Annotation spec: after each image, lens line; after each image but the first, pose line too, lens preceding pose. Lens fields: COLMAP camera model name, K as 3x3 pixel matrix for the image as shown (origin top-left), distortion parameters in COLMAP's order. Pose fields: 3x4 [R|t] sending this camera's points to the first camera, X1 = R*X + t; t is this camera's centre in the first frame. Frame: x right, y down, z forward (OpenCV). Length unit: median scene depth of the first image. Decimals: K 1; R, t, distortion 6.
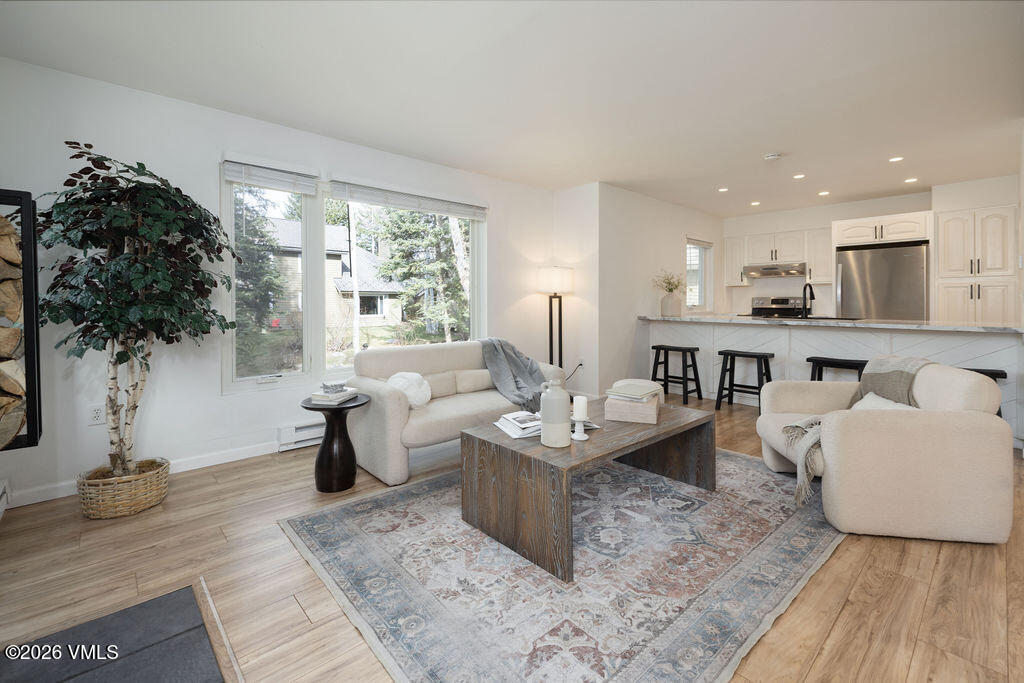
lens RADIAL K [[447.3, 0, 512.0], [0, 447.3, 294.6], [0, 0, 1]] dist [0.005211, -0.000113]
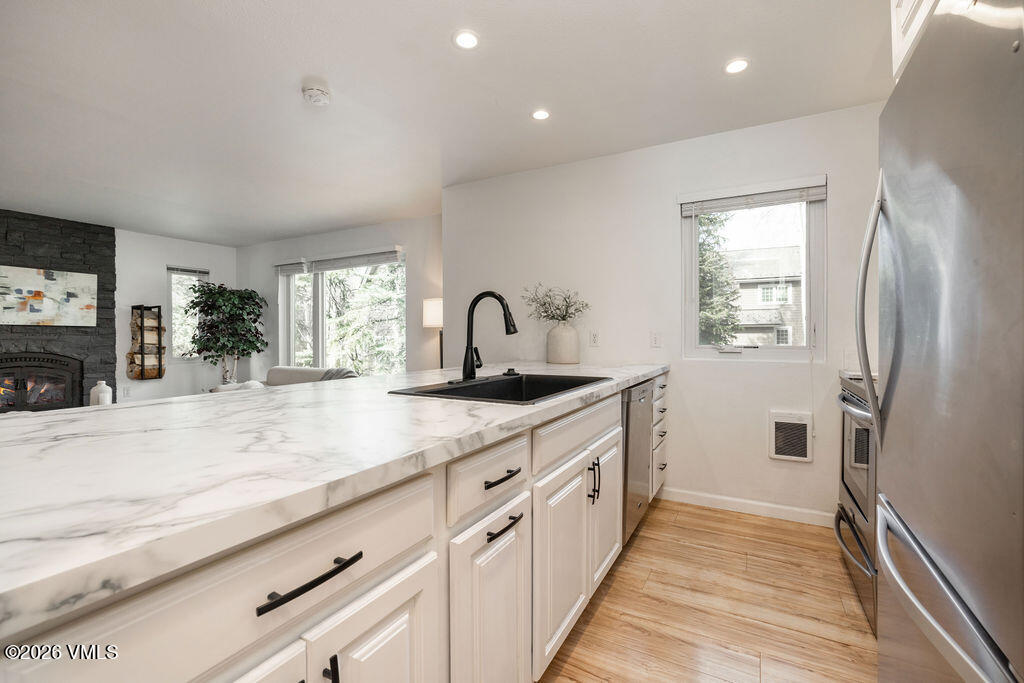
lens RADIAL K [[447.3, 0, 508.4], [0, 447.3, 336.2], [0, 0, 1]] dist [0.005211, -0.000113]
pose [[0.294492, 0.003386, -0.955648, 1.431730], [0.019028, 0.999775, 0.009406, 0.009518], [0.955465, -0.020954, 0.294361, 1.294883]]
